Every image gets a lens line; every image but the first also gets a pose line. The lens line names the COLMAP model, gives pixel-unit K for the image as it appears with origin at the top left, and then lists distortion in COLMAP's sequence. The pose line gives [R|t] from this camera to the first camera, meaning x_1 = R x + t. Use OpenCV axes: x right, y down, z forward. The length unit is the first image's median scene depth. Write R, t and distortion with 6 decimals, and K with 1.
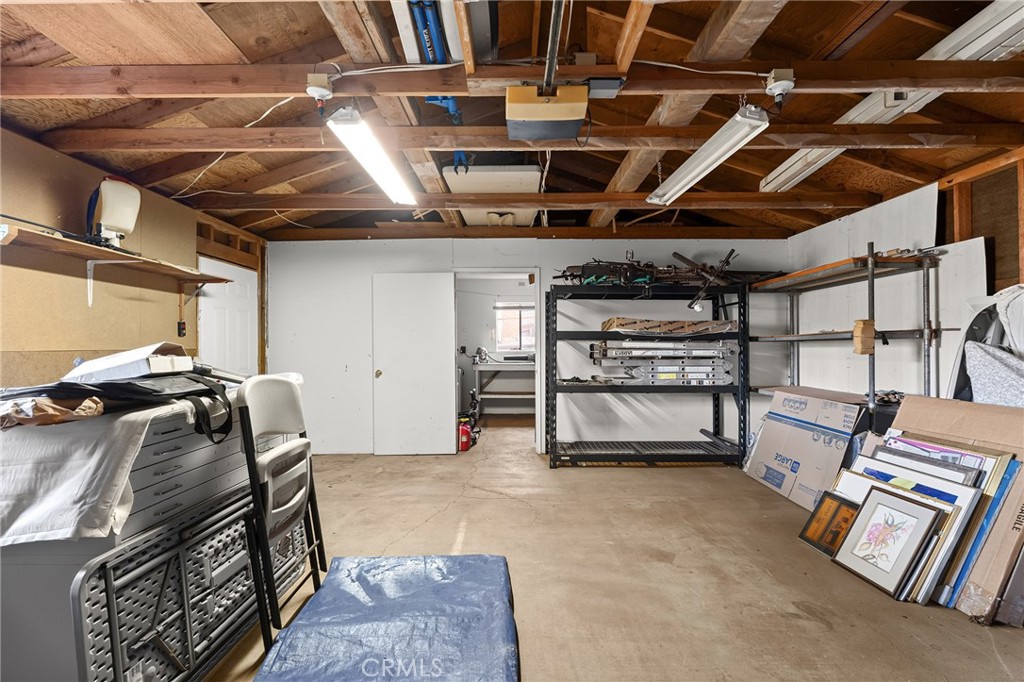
lens RADIAL K [[447.7, 0, 511.3], [0, 447.7, 343.3], [0, 0, 1]] dist [-0.009428, 0.001752]
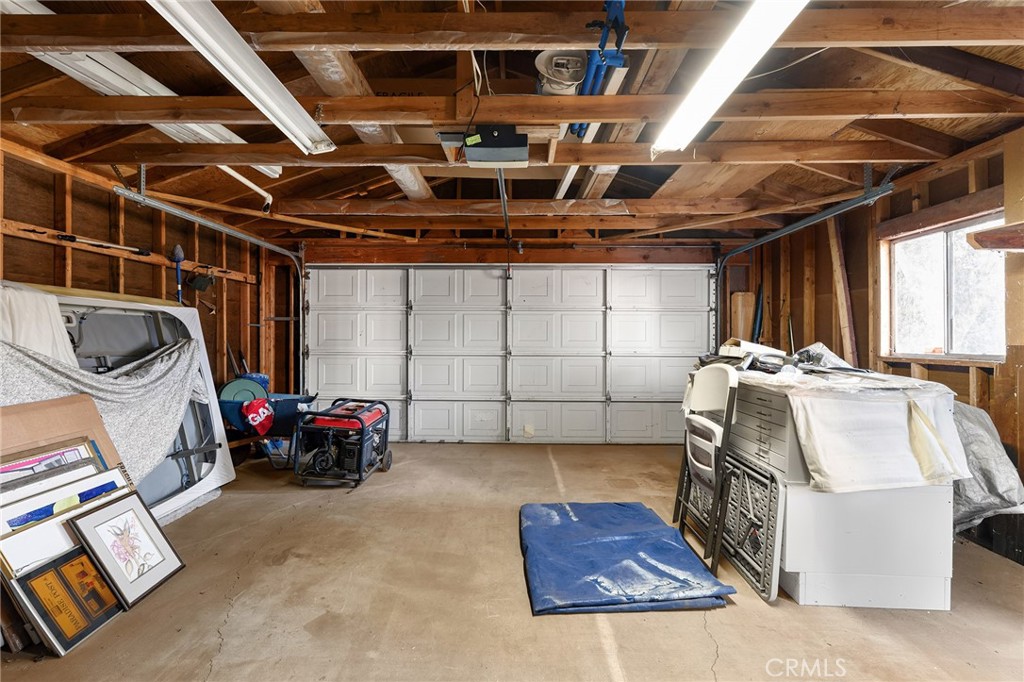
lens RADIAL K [[447.7, 0, 513.6], [0, 447.7, 337.7], [0, 0, 1]] dist [-0.009428, 0.001752]
pose [[-0.999938, 0.002108, 0.010888, 0.015441], [0.002047, 0.999982, -0.005622, 0.003564], [-0.010900, -0.005599, -0.999925, 1.882772]]
